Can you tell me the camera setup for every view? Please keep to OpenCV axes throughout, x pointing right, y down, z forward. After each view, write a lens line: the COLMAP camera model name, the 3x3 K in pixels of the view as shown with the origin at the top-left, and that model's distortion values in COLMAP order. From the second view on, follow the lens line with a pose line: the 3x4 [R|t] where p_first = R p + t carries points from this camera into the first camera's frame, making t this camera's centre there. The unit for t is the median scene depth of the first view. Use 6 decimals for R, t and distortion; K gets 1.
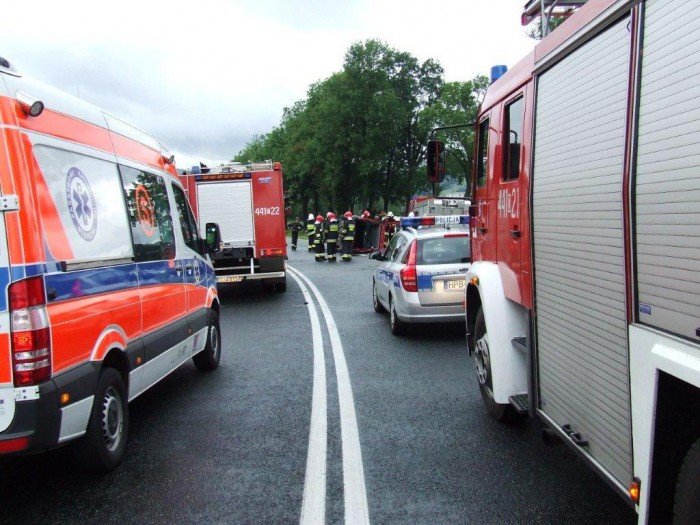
lens RADIAL K [[766.3, 0, 350.0], [0, 766.3, 262.5], [0, 0, 1]] dist [-0.084641, 0.051867]
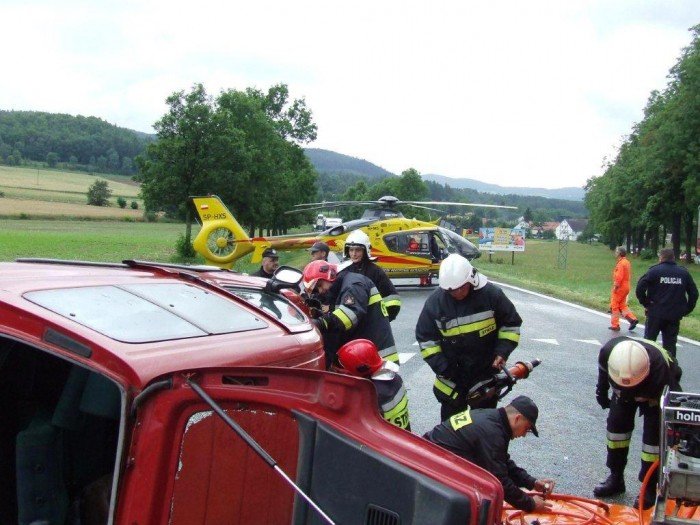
lens RADIAL K [[766.3, 0, 350.0], [0, 766.3, 262.5], [0, 0, 1]] dist [-0.084641, 0.051867]
pose [[0.870475, 0.056830, -0.488921, 0.031375], [-0.068333, 0.997646, -0.005696, -0.021436], [0.487447, 0.038368, 0.872309, 0.317076]]
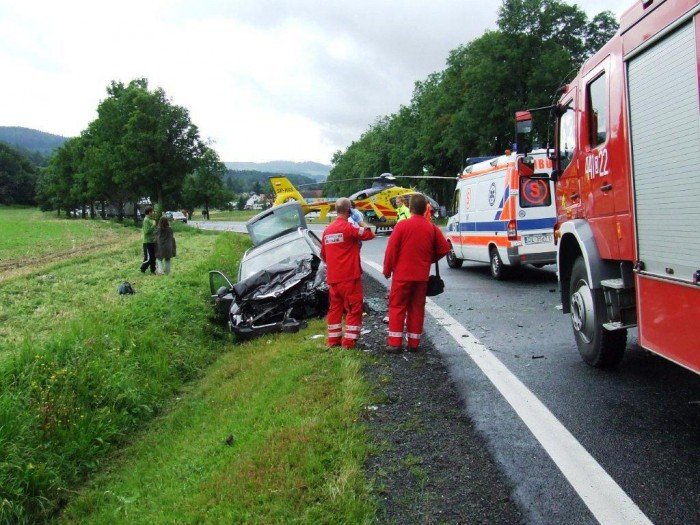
lens RADIAL K [[766.3, 0, 350.0], [0, 766.3, 262.5], [0, 0, 1]] dist [-0.084641, 0.051867]
pose [[0.990252, 0.005548, -0.139177, -0.050042], [-0.003895, 0.999919, 0.012143, -0.003935], [0.139233, -0.011483, 0.990193, 0.146051]]
